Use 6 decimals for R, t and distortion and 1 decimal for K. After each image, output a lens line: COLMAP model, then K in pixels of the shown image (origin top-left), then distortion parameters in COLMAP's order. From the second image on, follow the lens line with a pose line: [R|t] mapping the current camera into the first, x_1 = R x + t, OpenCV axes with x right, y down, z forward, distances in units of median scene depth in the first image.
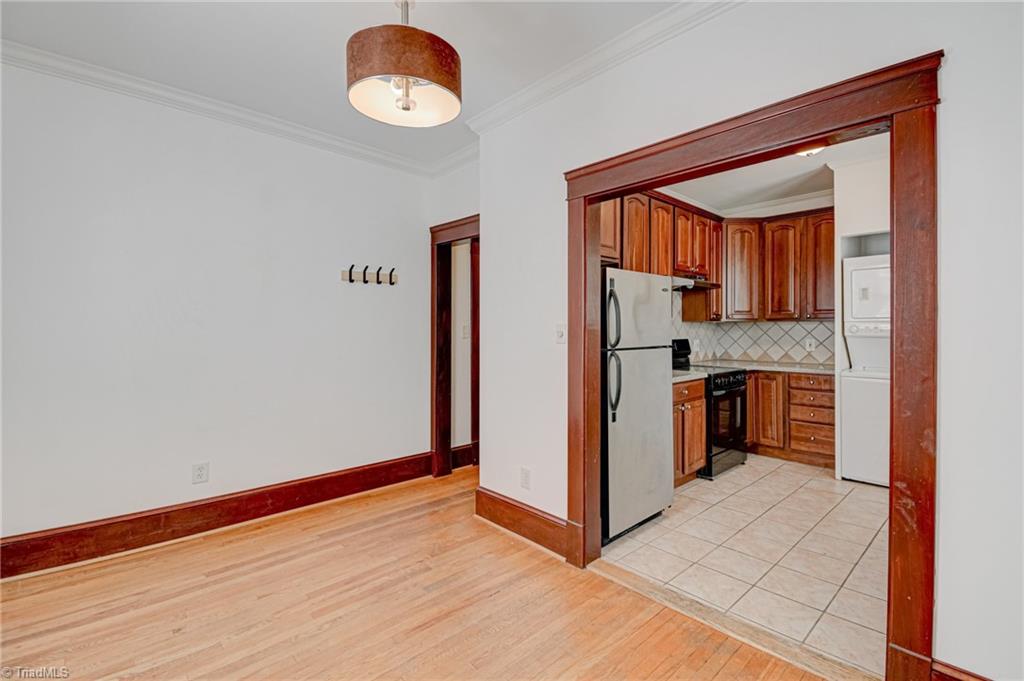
lens RADIAL K [[461.6, 0, 508.4], [0, 461.6, 327.4], [0, 0, 1]] dist [-0.001456, -0.000529]
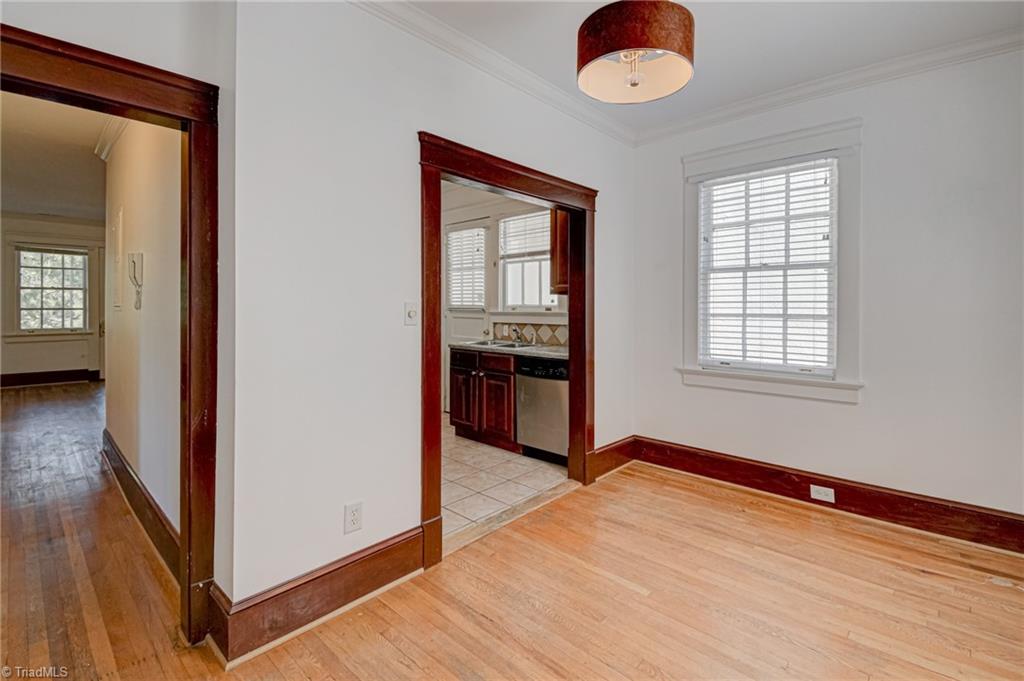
lens RADIAL K [[464.4, 0, 537.4], [0, 464.4, 306.9], [0, 0, 1]] dist [0.000798, -0.000001]
pose [[-0.112260, 0.000433, 0.993679, -0.467702], [0.001526, 0.999999, -0.000264, 0.000122], [-0.993678, 0.001487, -0.112261, 0.522563]]
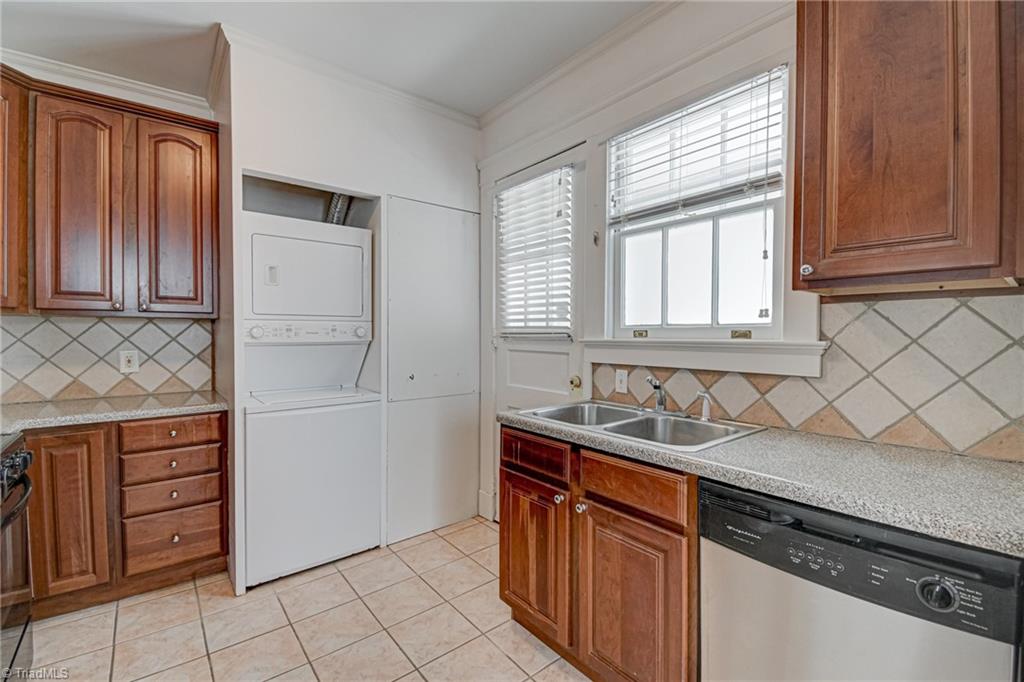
lens RADIAL K [[451.5, 0, 530.4], [0, 451.5, 340.7], [0, 0, 1]] dist [0.001024, -0.011321]
pose [[0.025824, -0.014539, 0.999561, 0.153800], [-0.002913, 0.999889, 0.014619, 0.005198], [-0.999662, -0.003289, 0.025779, 0.560336]]
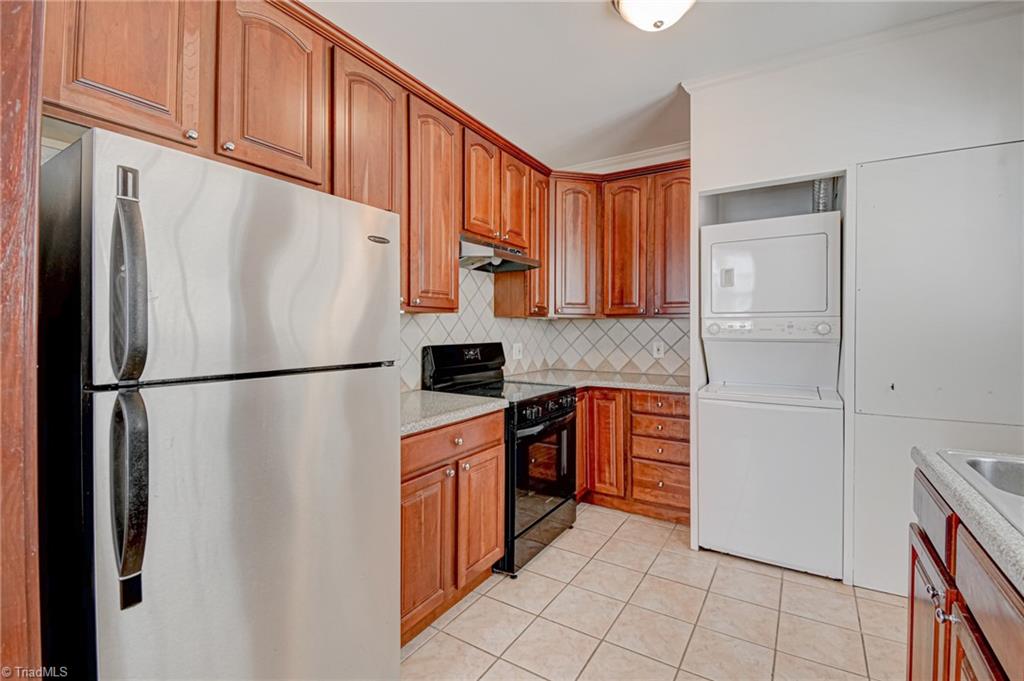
lens RADIAL K [[456.2, 0, 511.4], [0, 456.2, 326.4], [0, 0, 1]] dist [0.001765, -0.000044]
pose [[0.963824, 0.005301, 0.266488, 0.244953], [-0.004640, 0.999984, -0.003112, 0.003643], [-0.266500, 0.001763, 0.963833, 0.377016]]
